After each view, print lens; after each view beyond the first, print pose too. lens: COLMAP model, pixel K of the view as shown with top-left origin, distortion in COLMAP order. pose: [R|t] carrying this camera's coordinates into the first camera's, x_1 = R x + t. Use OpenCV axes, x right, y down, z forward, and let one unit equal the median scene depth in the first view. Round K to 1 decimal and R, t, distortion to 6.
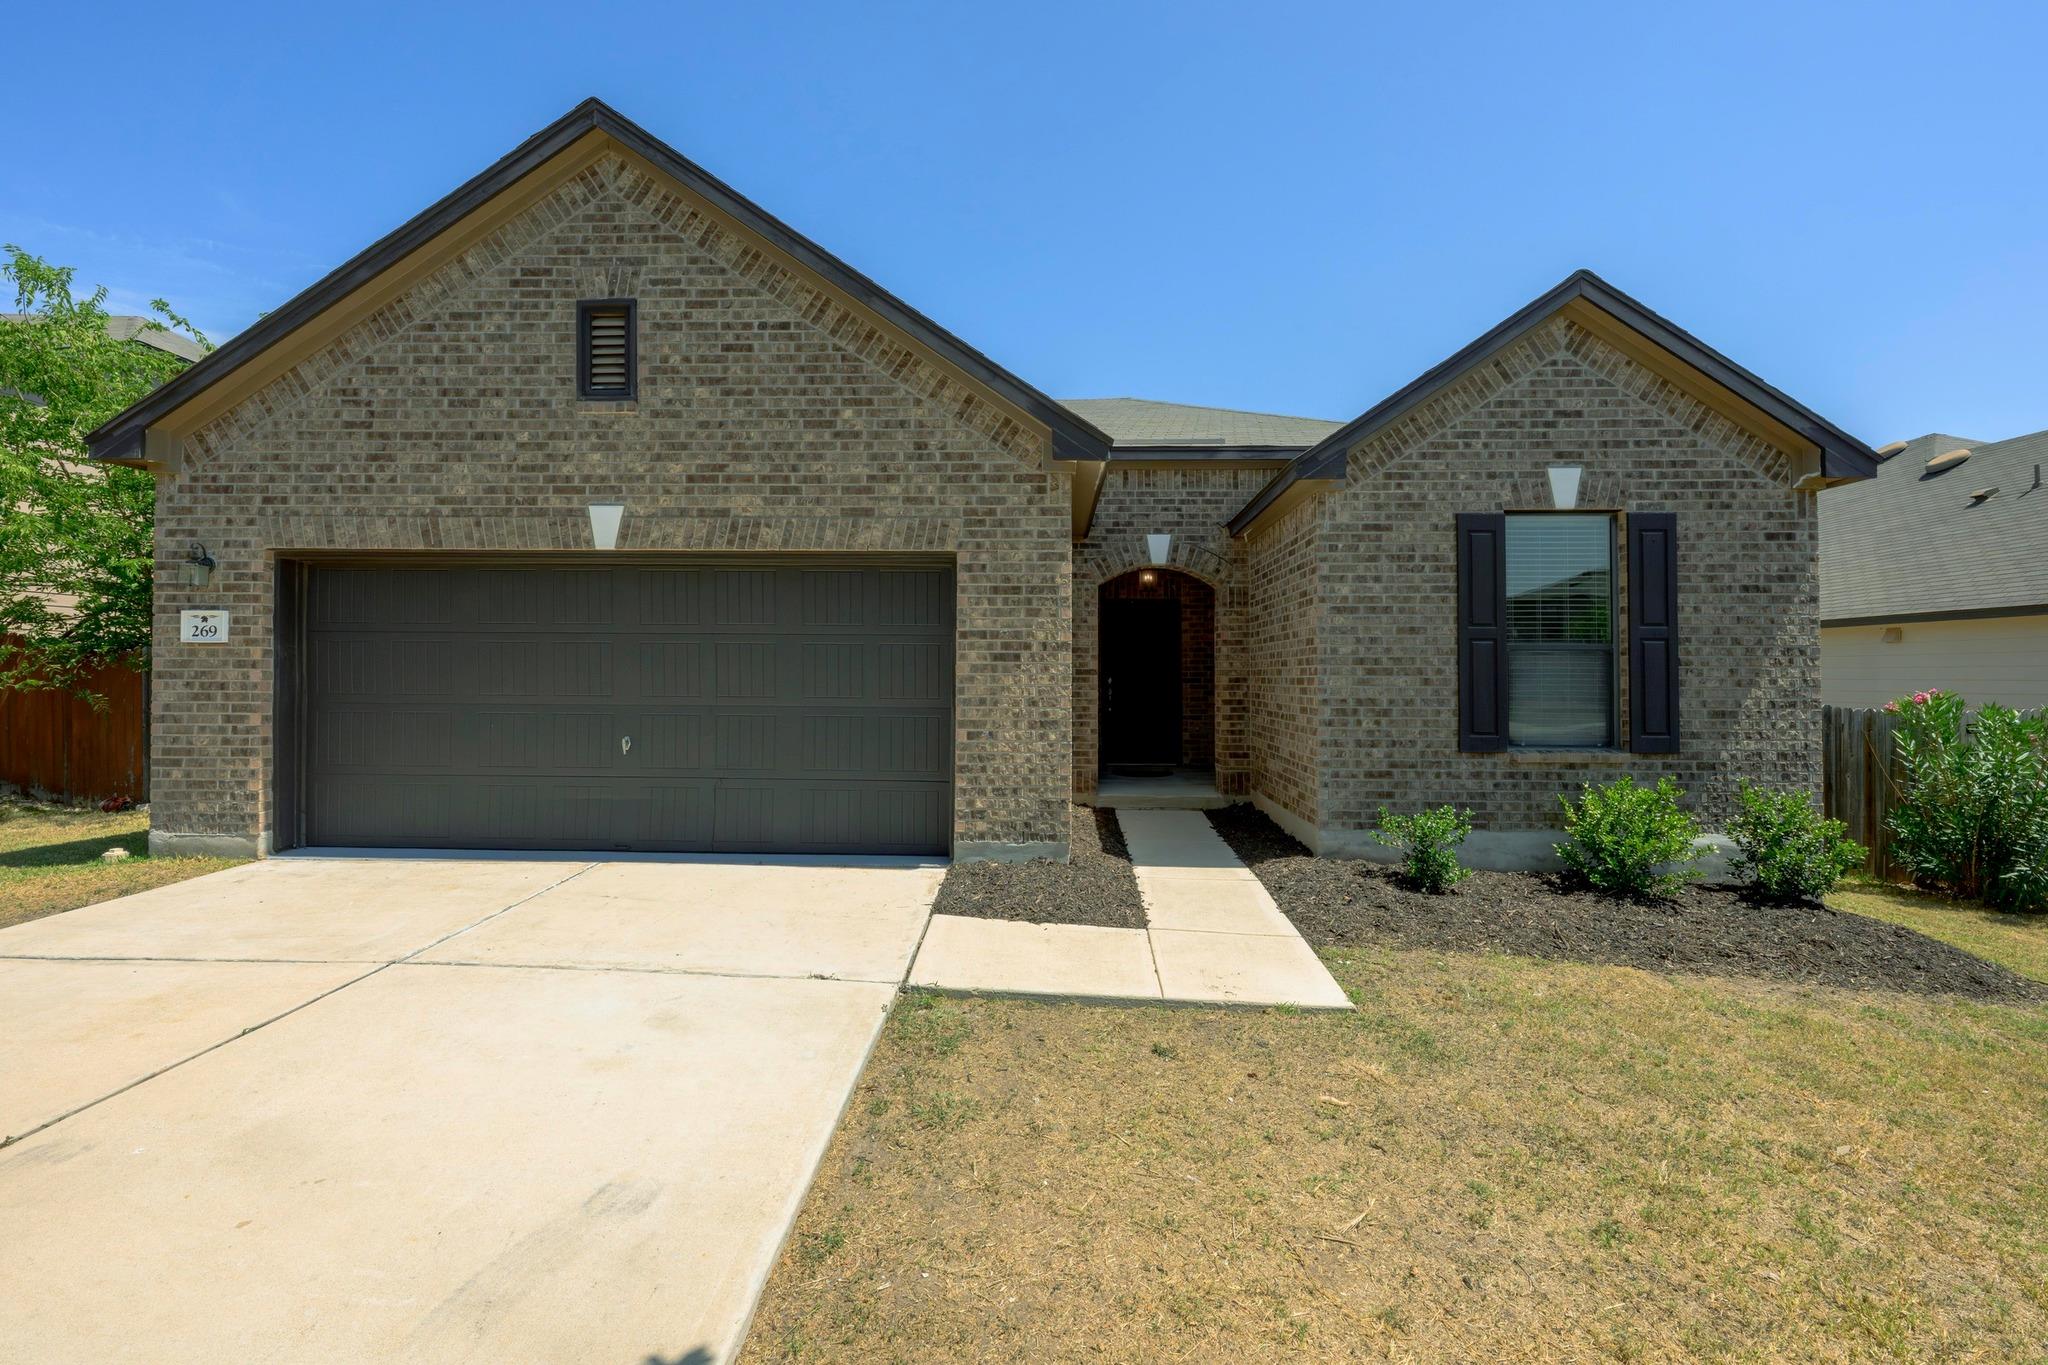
lens RADIAL K [[814.1, 0, 1027.8], [0, 814.1, 681.7], [0, 0, 1]] dist [-0.000459, 0.000014]
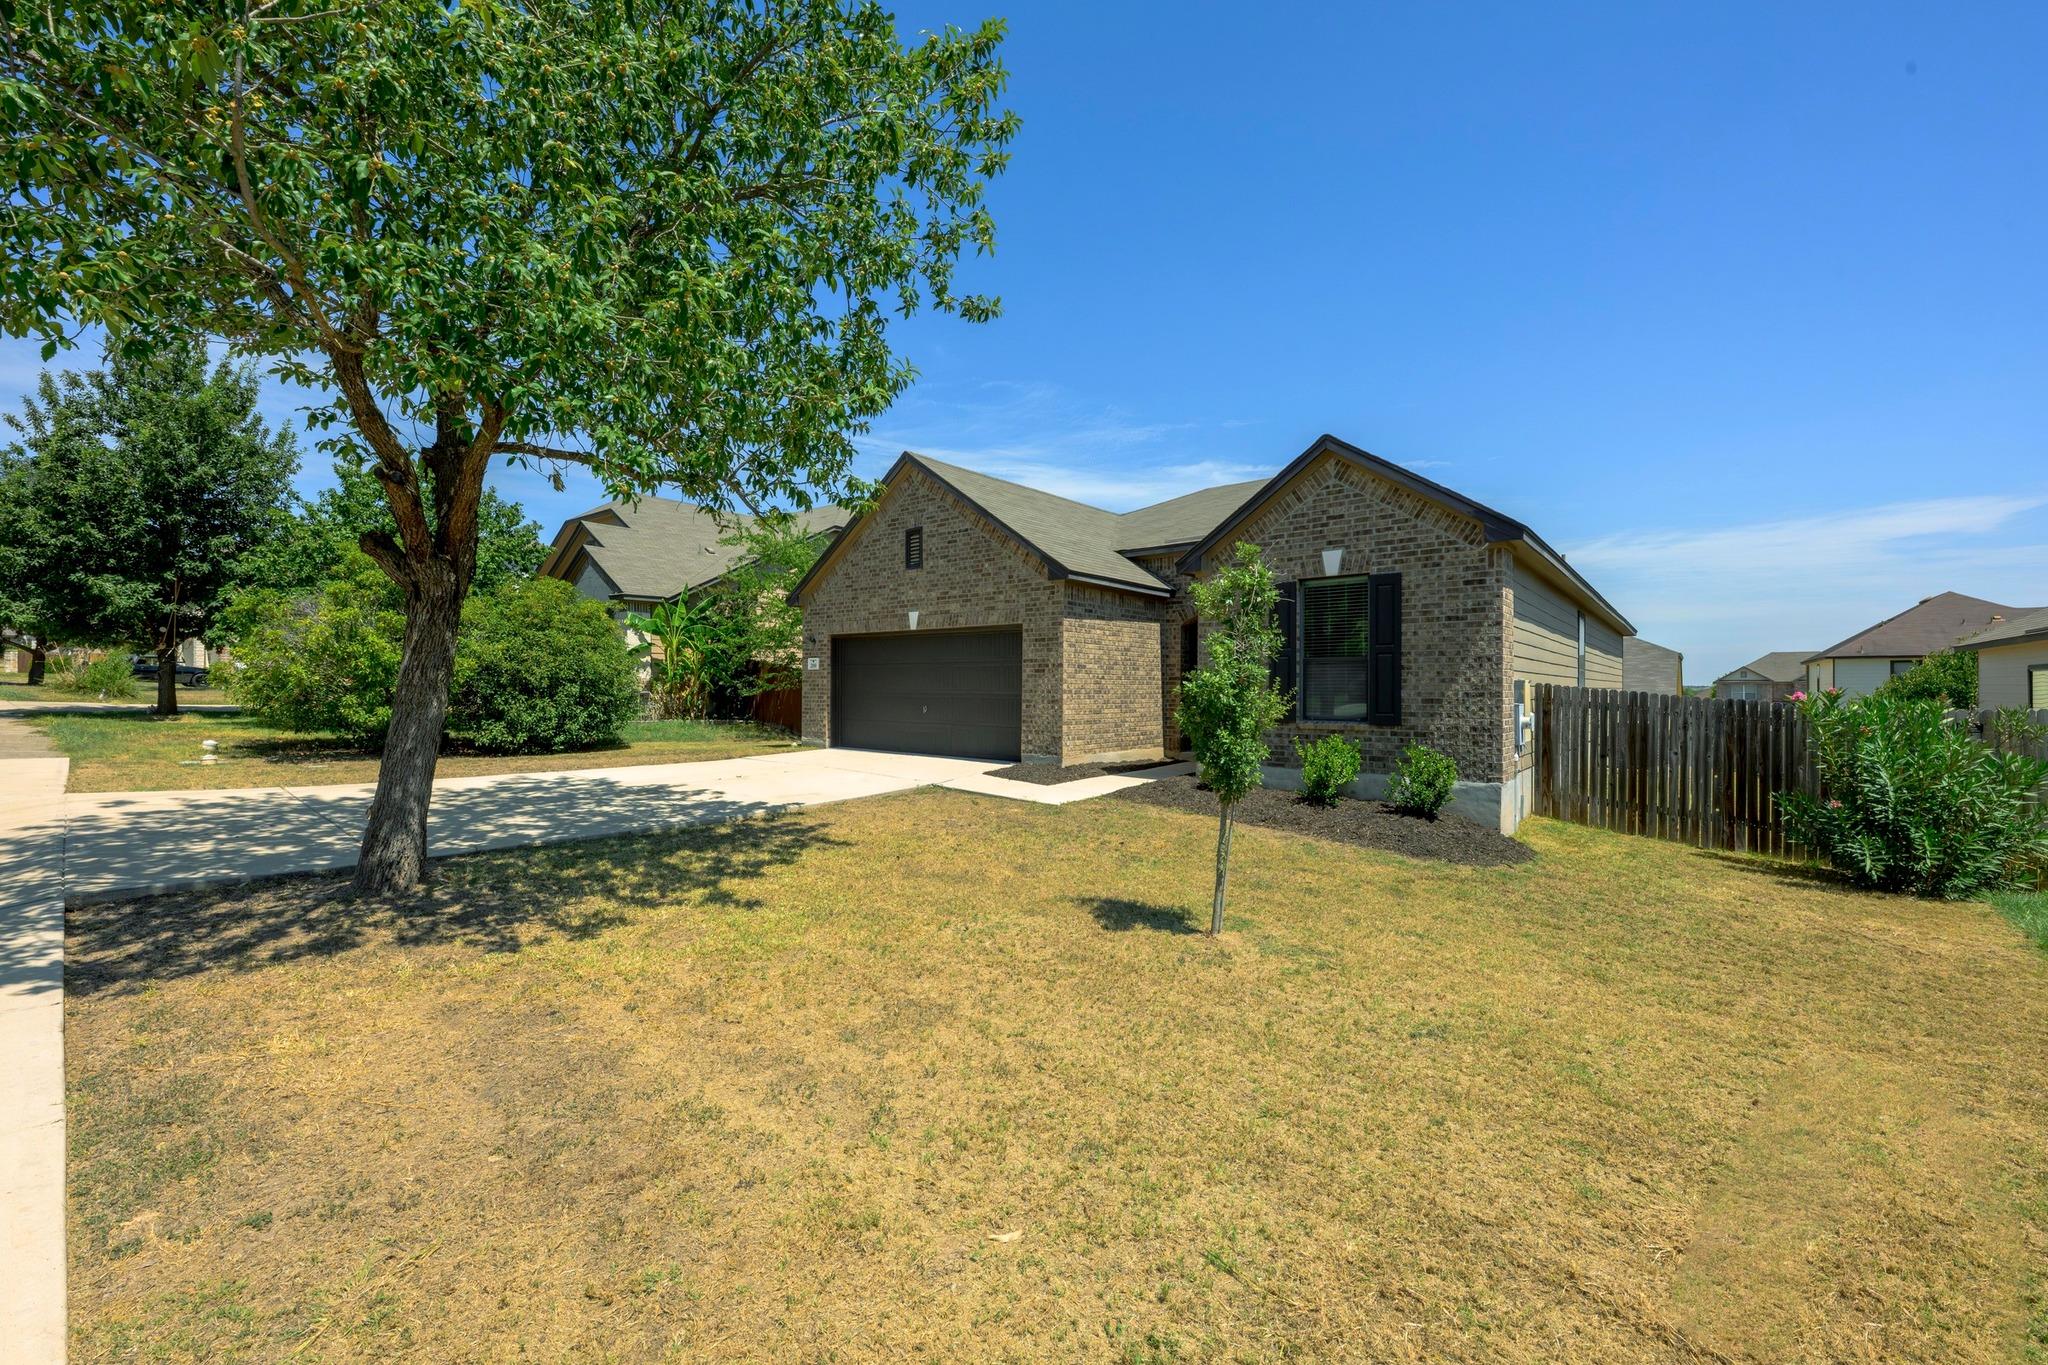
lens RADIAL K [[814.1, 0, 1027.8], [0, 814.1, 681.7], [0, 0, 1]] dist [-0.000459, 0.000014]
pose [[0.784101, -0.005649, -0.620607, 1.209012], [0.003190, 0.999982, -0.005072, 0.009071], [0.620625, 0.001997, 0.784105, -0.678610]]
